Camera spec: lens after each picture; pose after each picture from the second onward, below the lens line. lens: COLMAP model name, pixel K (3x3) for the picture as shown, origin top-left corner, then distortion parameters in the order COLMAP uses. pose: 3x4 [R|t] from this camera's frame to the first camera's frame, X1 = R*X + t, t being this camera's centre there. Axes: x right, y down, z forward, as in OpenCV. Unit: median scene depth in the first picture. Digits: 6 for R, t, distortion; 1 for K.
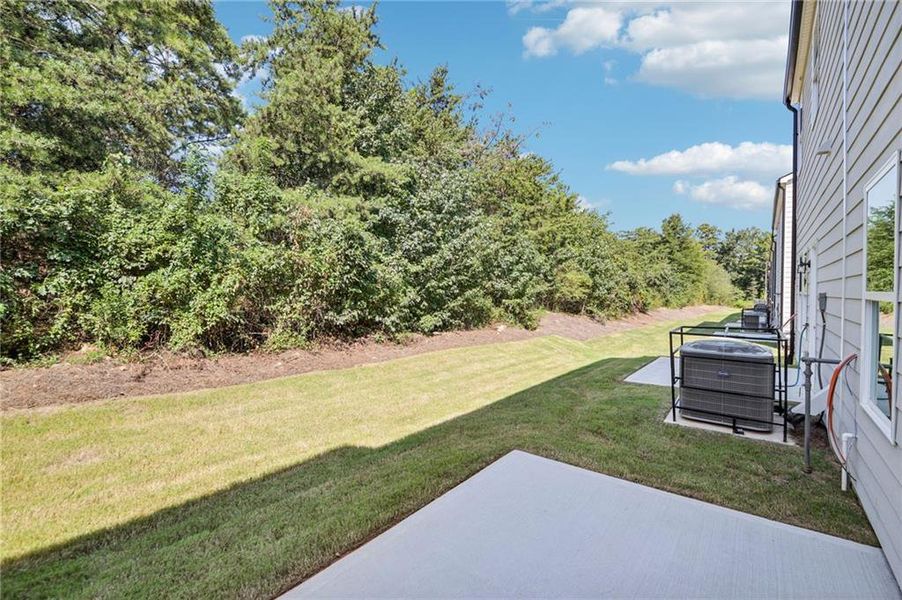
lens RADIAL K [[385.2, 0, 451.6], [0, 385.2, 292.3], [0, 0, 1]] dist [0.022530, -0.016385]
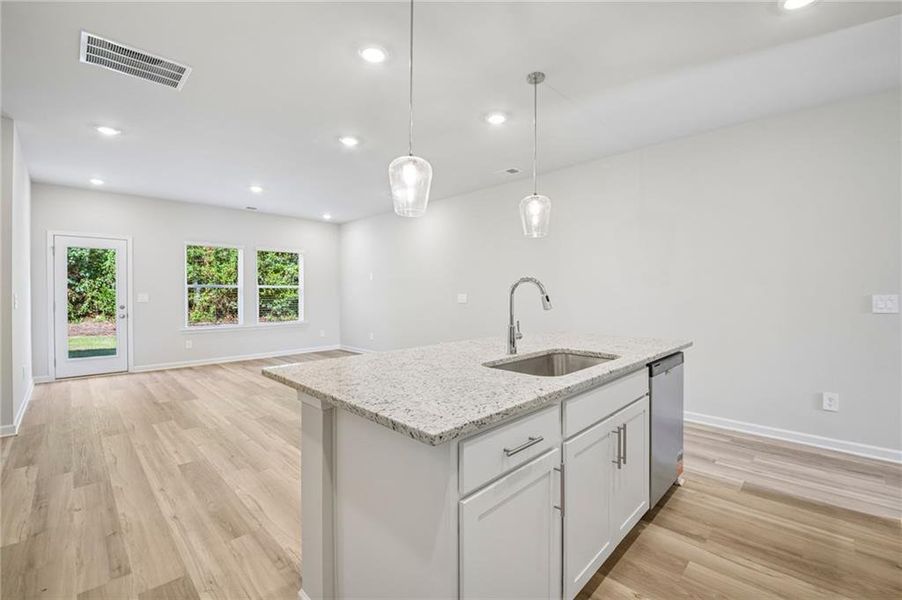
lens RADIAL K [[385.2, 0, 451.6], [0, 385.2, 292.3], [0, 0, 1]] dist [0.022530, -0.016385]
pose [[0.995116, -0.006409, -0.098508, 1.172190], [0.005714, 0.999957, -0.007338, 0.036664], [0.098550, 0.006740, 0.995109, -0.900549]]
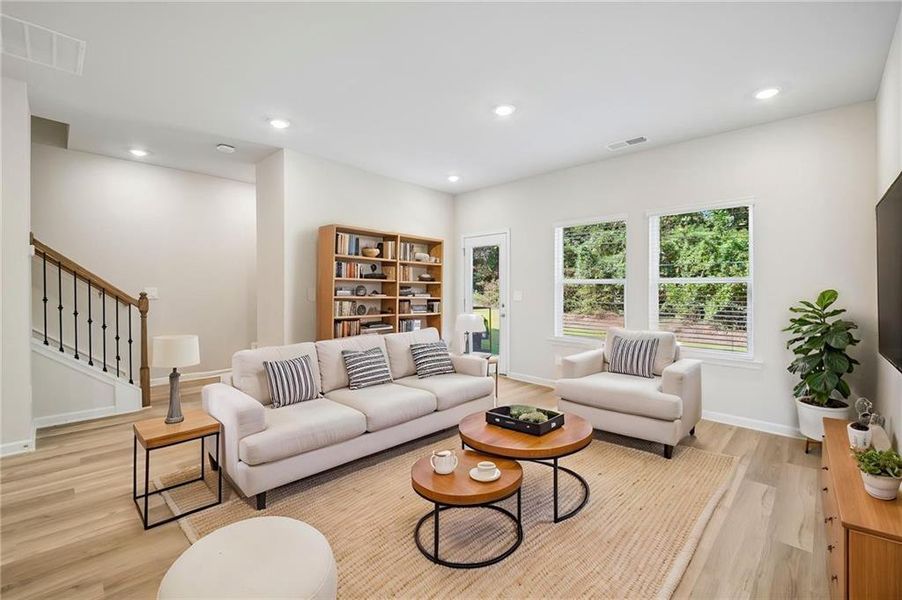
lens RADIAL K [[385.2, 0, 451.6], [0, 385.2, 292.3], [0, 0, 1]] dist [0.022530, -0.016385]
pose [[-0.091983, -0.000440, -0.995761, 1.165561], [-0.018154, 0.999834, 0.001235, 0.032523], [0.995595, 0.018191, -0.091975, 0.040169]]
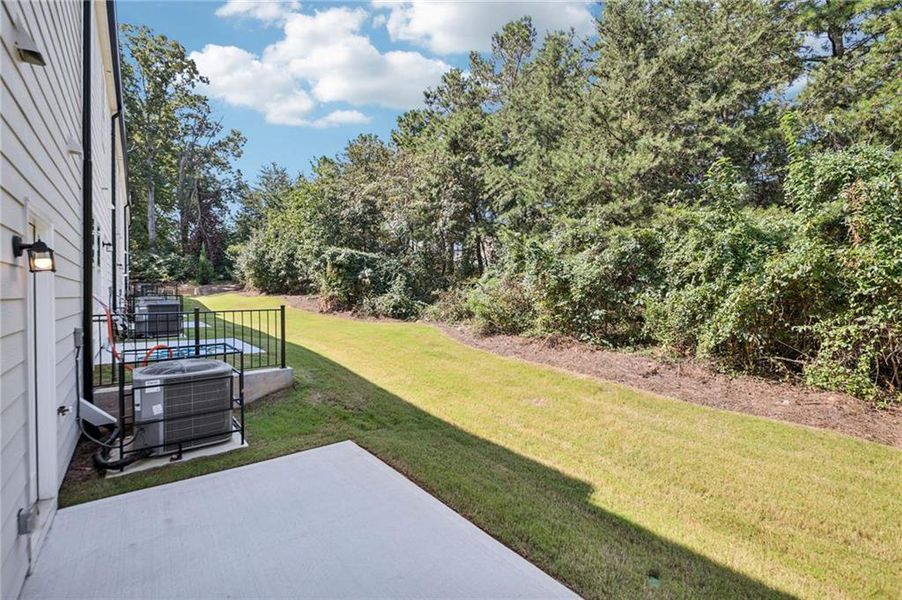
lens RADIAL K [[385.2, 0, 451.6], [0, 385.2, 292.3], [0, 0, 1]] dist [0.022530, -0.016385]
pose [[-0.198837, -0.007979, -0.980000, 0.479937], [-0.007903, 0.999947, -0.006538, -0.023858], [0.980001, 0.006445, -0.198890, 0.579484]]
